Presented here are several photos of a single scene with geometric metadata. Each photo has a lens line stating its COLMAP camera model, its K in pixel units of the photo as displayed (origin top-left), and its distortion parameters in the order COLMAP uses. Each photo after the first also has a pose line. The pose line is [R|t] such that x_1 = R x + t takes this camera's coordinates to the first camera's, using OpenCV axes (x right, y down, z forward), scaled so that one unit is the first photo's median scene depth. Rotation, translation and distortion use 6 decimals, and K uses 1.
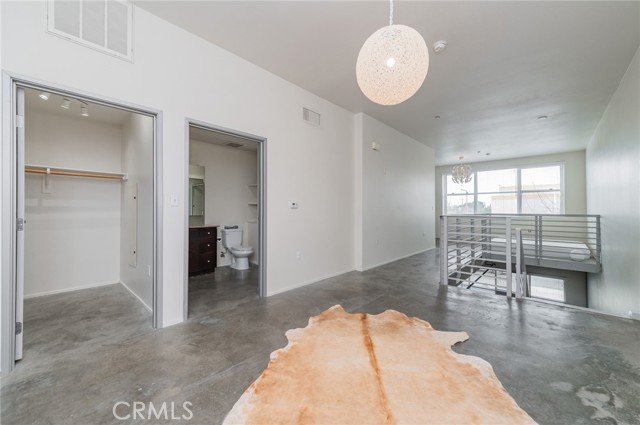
lens RADIAL K [[256.3, 0, 319.6], [0, 256.3, 210.8], [0, 0, 1]] dist [0.001666, 0.000031]
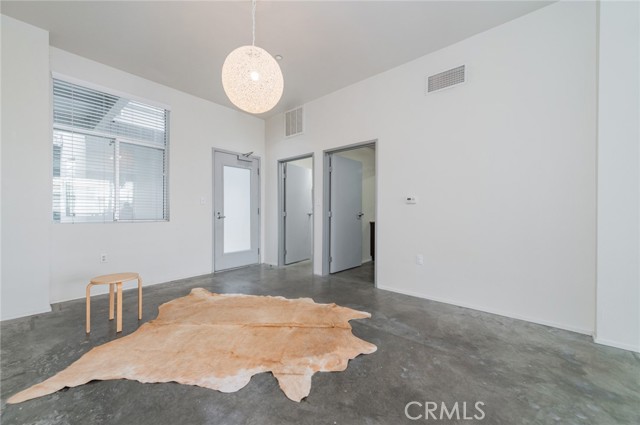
lens RADIAL K [[256.3, 0, 319.7], [0, 256.3, 211.5], [0, 0, 1]] dist [0.001666, 0.000031]
pose [[0.012078, -0.006513, -0.999906, 1.000667], [-0.007877, 0.999947, -0.006609, 0.031758], [0.999896, 0.007956, 0.012026, 0.874845]]
